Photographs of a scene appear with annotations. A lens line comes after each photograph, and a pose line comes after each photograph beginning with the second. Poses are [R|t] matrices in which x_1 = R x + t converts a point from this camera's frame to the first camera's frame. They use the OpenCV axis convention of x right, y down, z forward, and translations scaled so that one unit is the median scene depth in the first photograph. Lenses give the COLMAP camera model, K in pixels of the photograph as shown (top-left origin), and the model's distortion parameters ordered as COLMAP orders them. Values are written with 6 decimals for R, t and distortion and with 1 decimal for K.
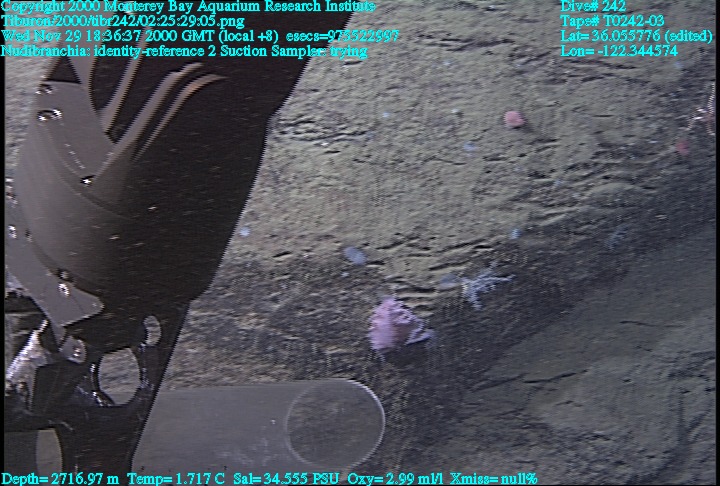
lens RADIAL K [[1202.0, 0, 360.0], [0, 1202.0, 243.0], [0, 0, 1]] dist [0.453373, 0.014242]
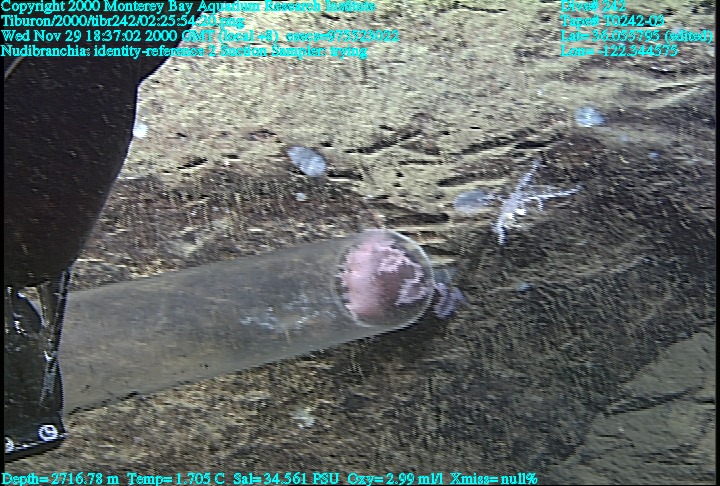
lens RADIAL K [[1210.5, 0, 391.0], [0, 1210.5, 243.5], [0, 0, 1]] dist [0.327387, -0.051042]
pose [[0.935659, -0.037418, -0.350916, 0.247441], [0.005634, 0.995820, -0.091161, 0.106802], [0.352861, 0.083319, 0.931959, 0.433268]]
